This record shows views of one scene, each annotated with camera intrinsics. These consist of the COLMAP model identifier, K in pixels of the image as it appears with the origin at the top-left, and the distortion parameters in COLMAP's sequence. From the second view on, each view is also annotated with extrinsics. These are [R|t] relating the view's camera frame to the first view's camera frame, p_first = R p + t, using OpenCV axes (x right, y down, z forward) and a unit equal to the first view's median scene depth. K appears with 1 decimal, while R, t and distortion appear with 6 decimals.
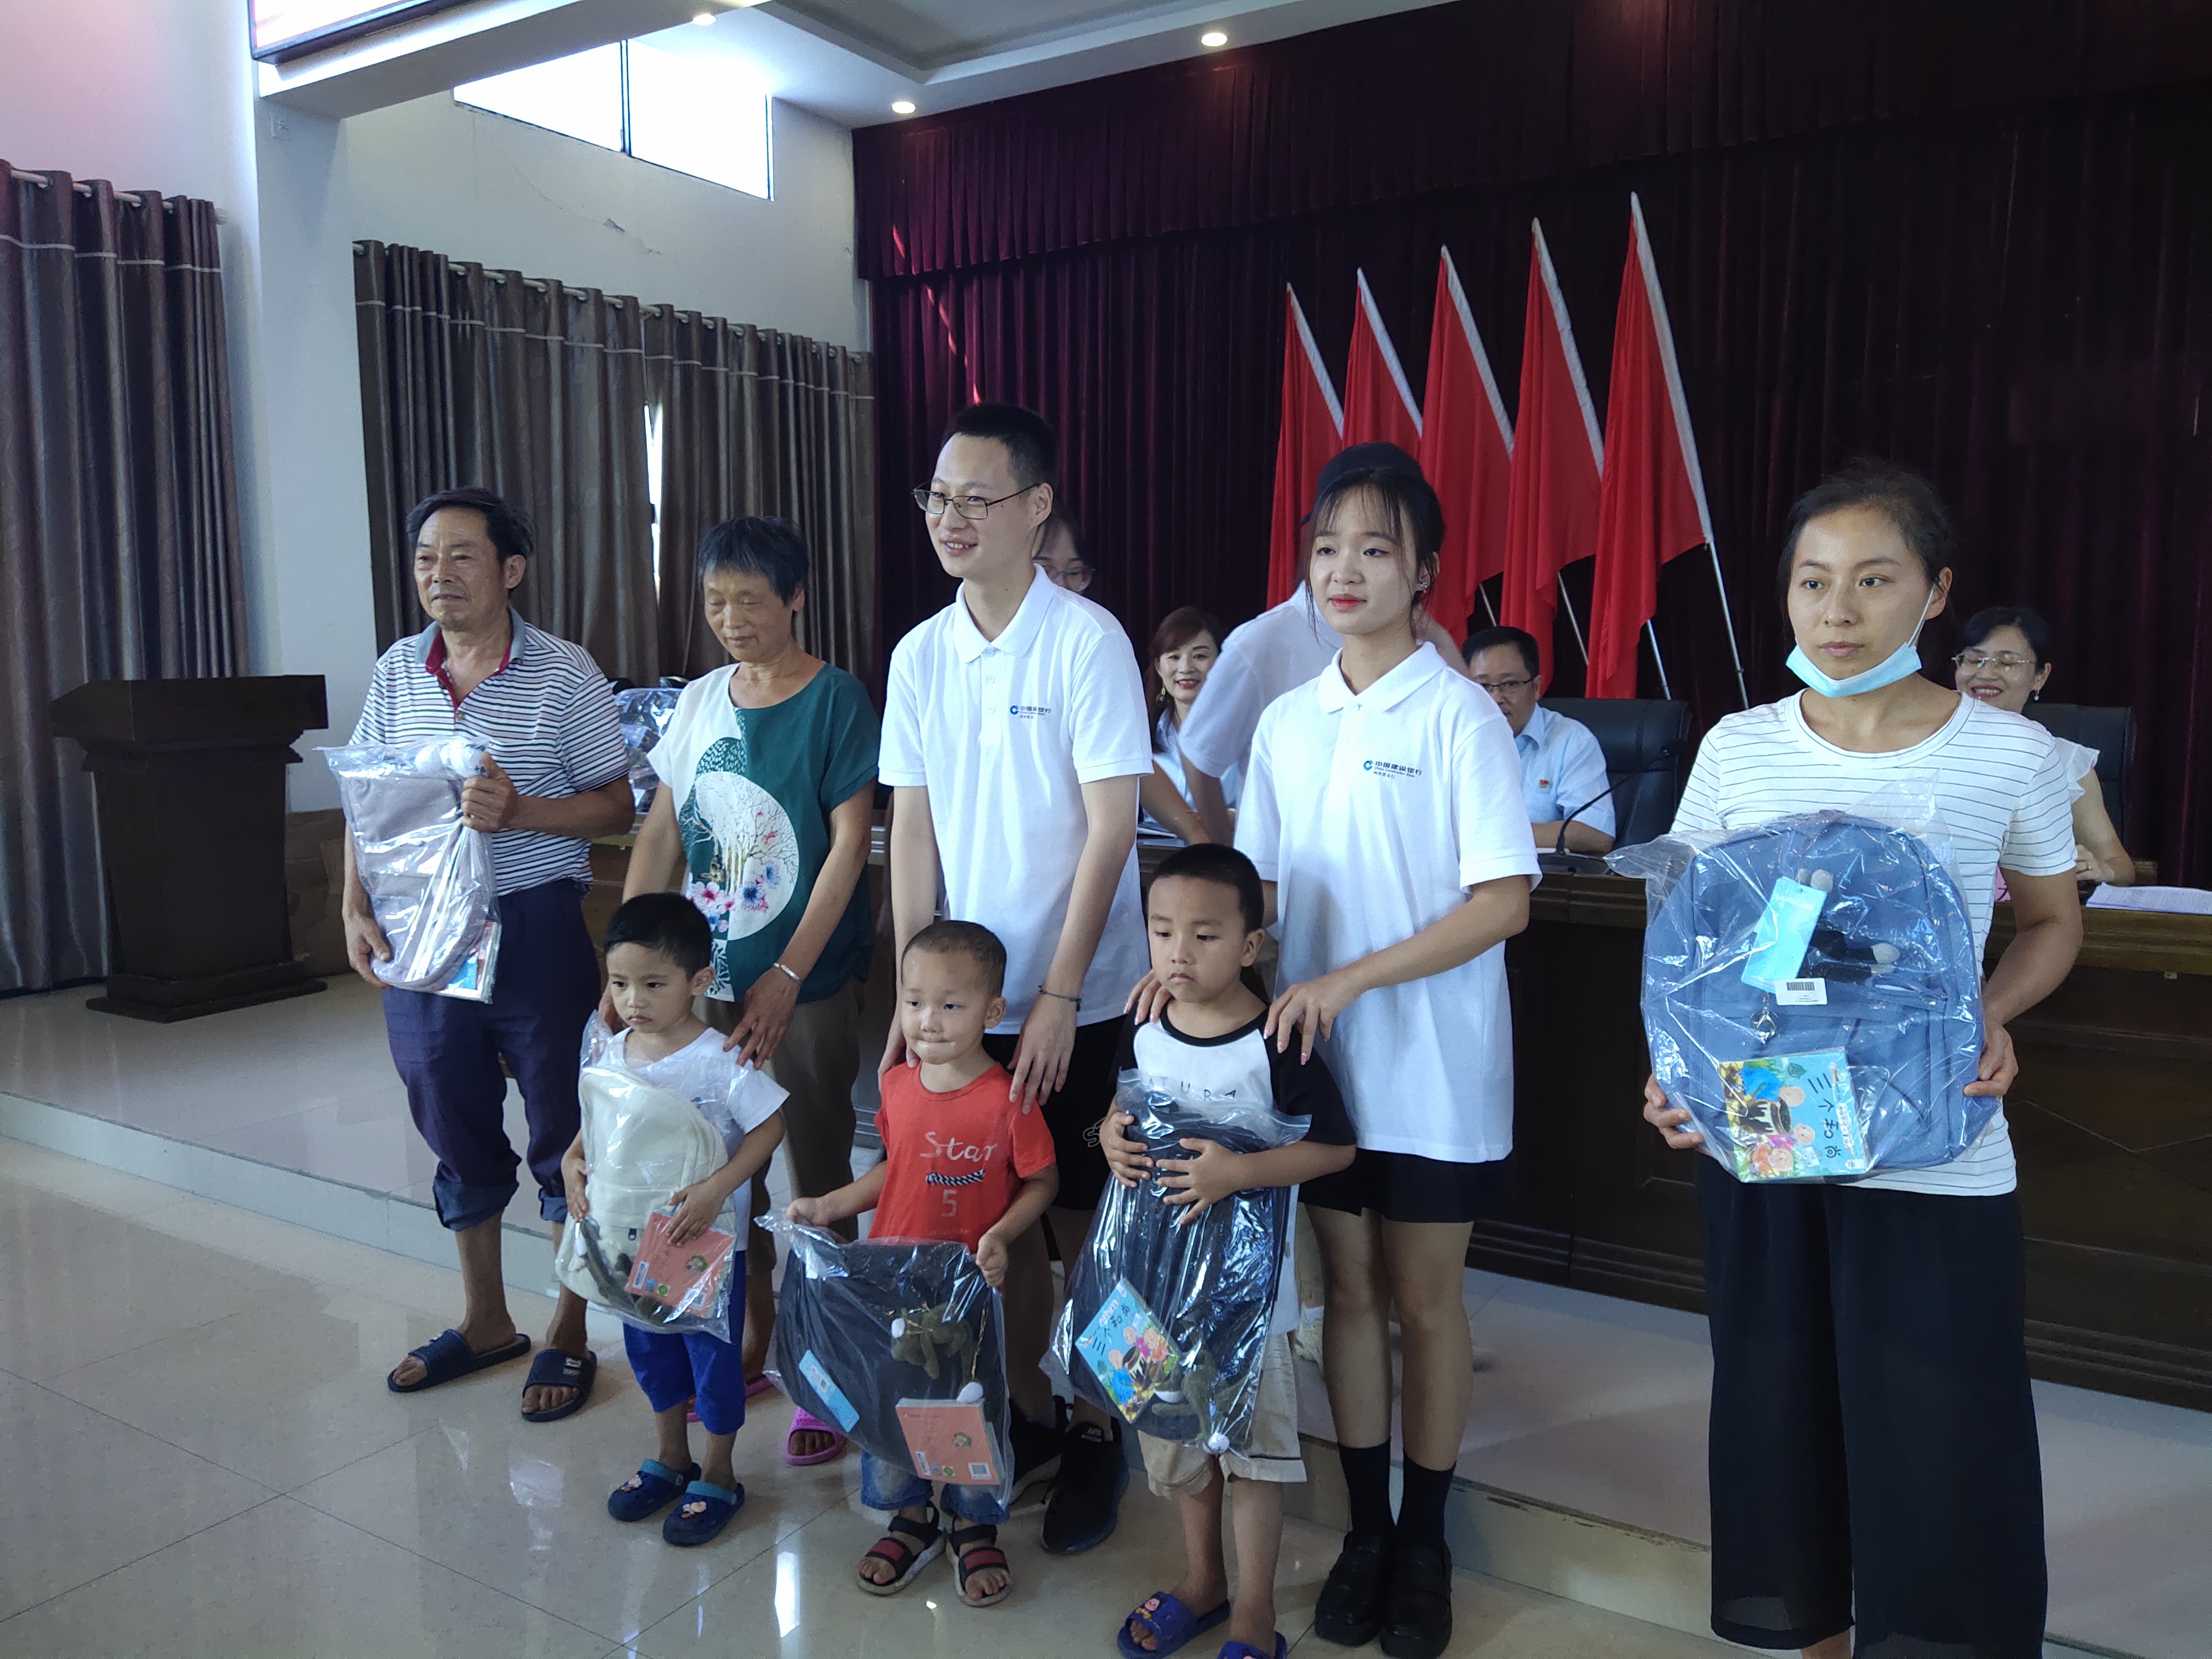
lens RADIAL K [[1646.1, 0, 1084.3], [0, 1646.1, 830.2], [0, 0, 1]] dist [0.071309, -0.057001]
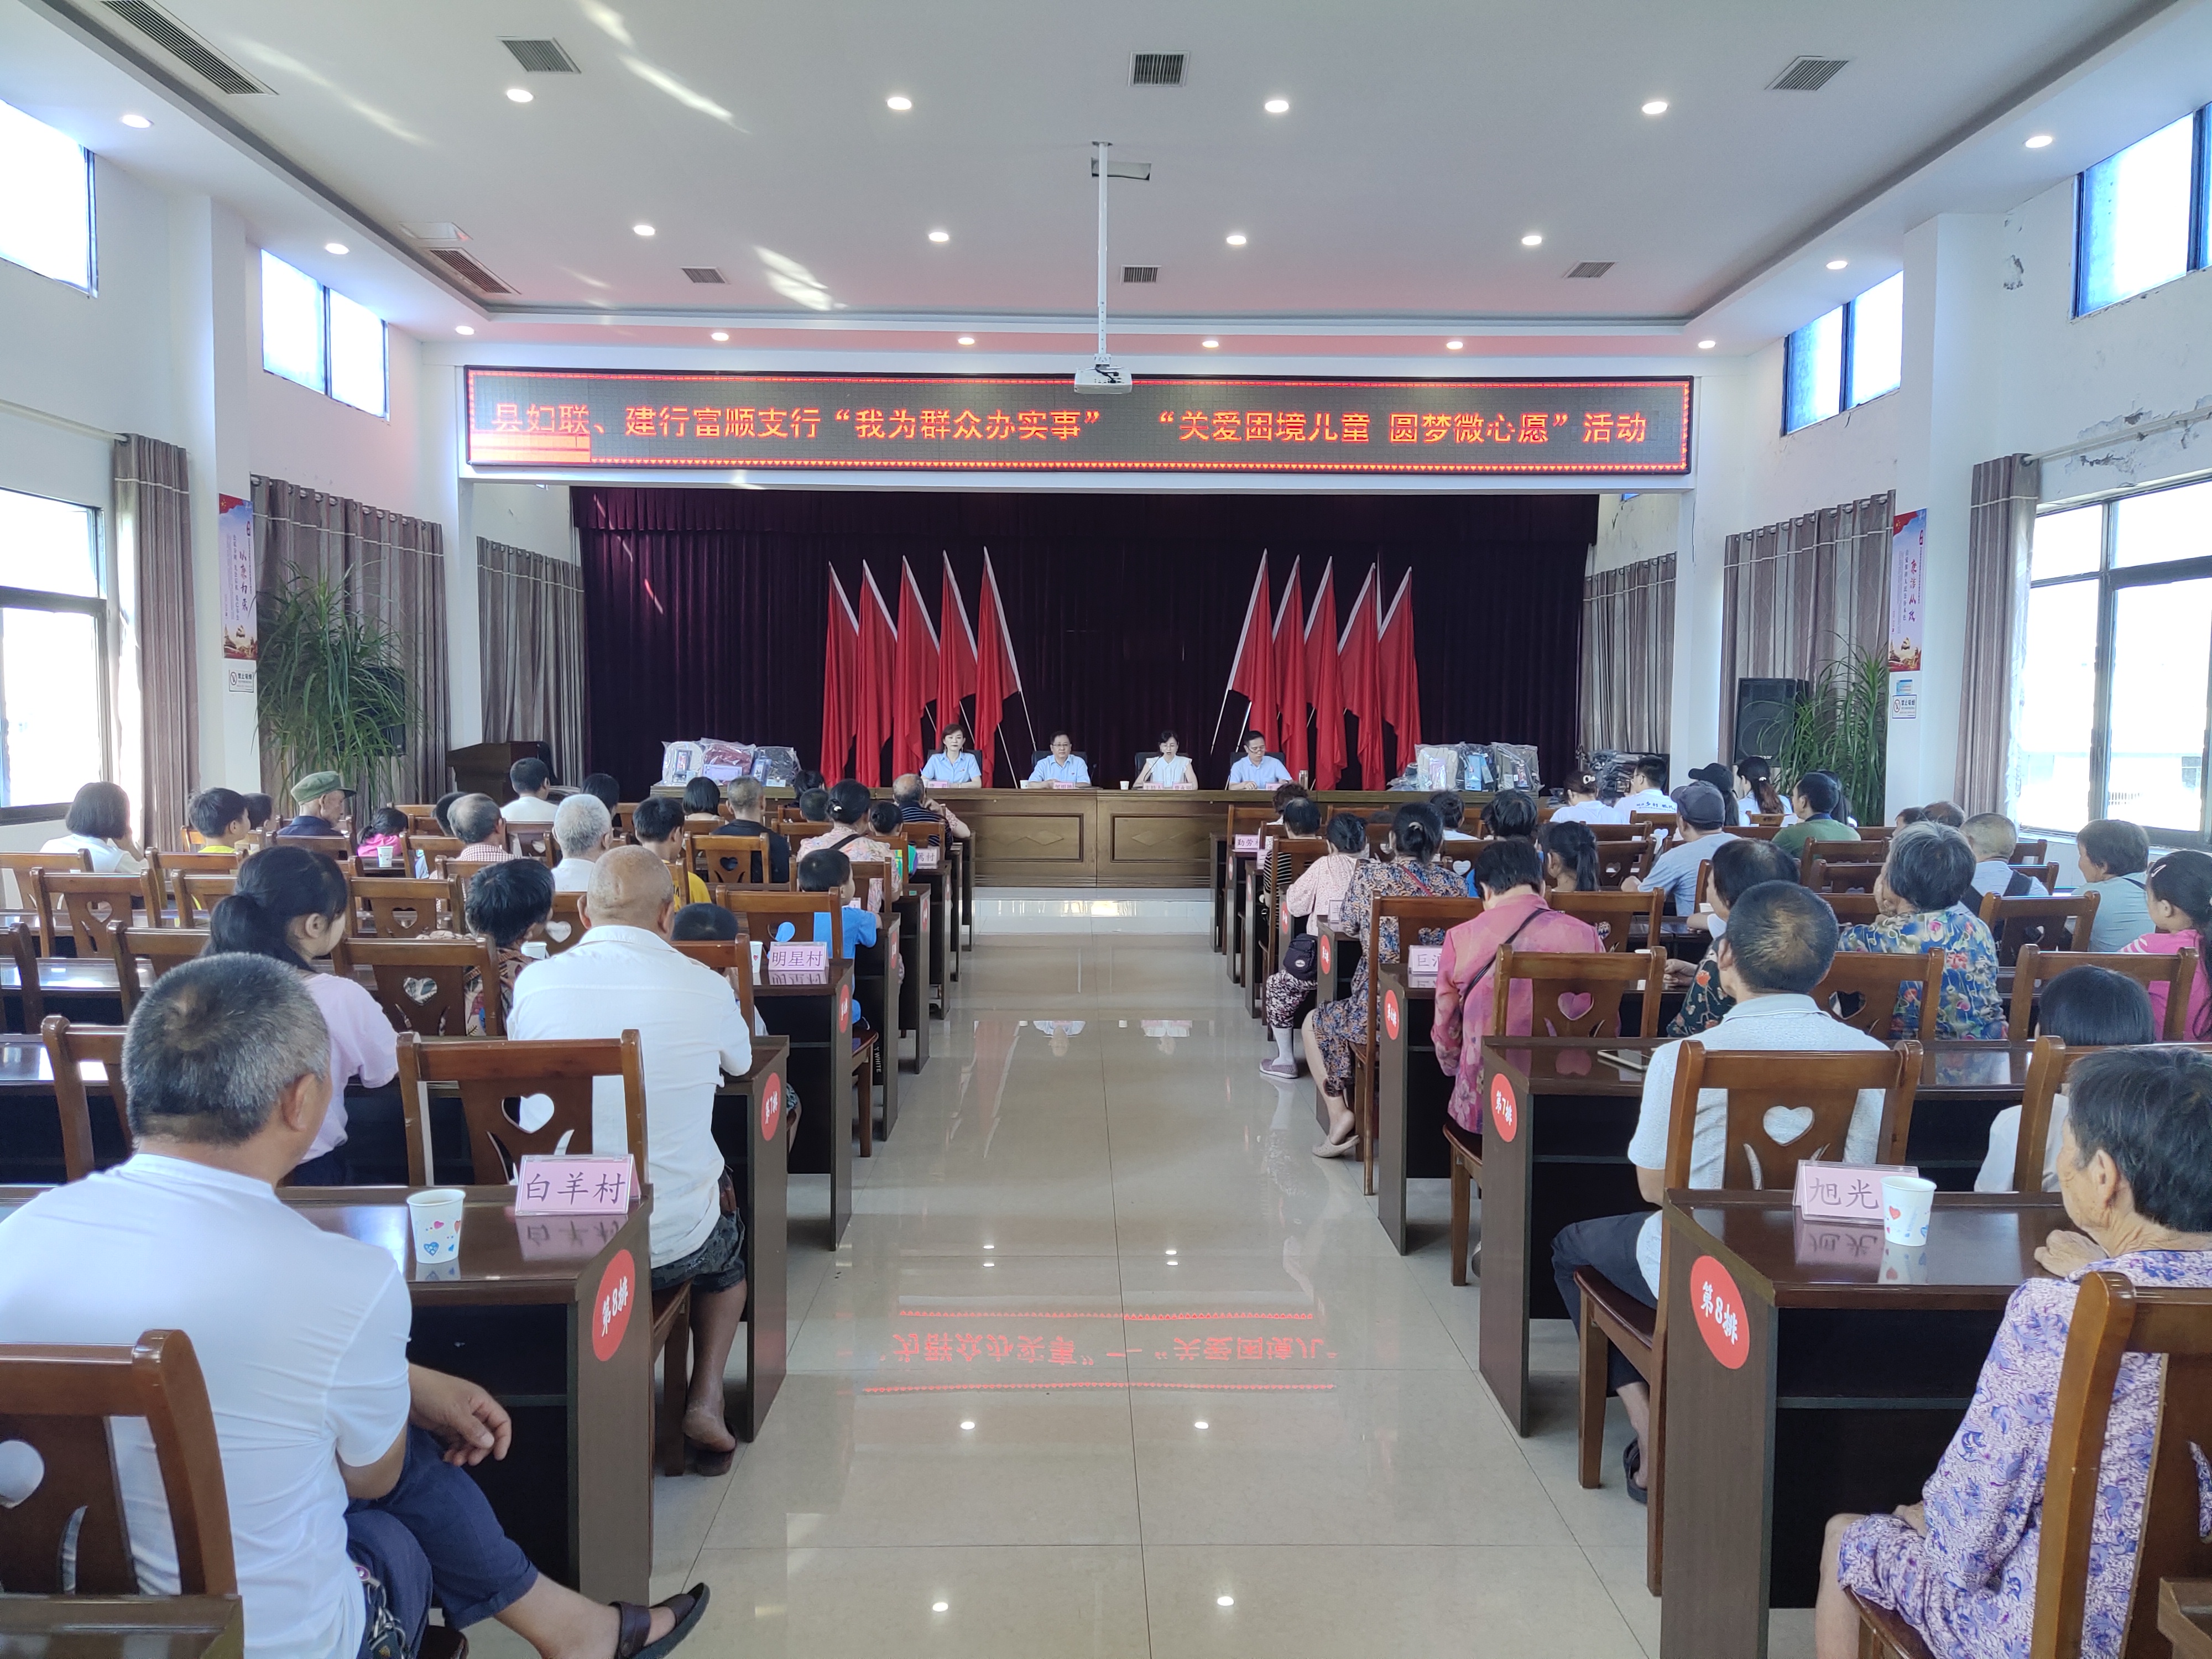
lens RADIAL K [[1646.1, 0, 1101.2], [0, 1646.1, 830.3], [0, 0, 1]] dist [0.071309, -0.057001]
pose [[0.833592, -0.024436, 0.551839, -0.868894], [0.047629, 0.998480, -0.027733, 0.103968], [-0.550323, 0.049401, 0.833489, -1.072483]]
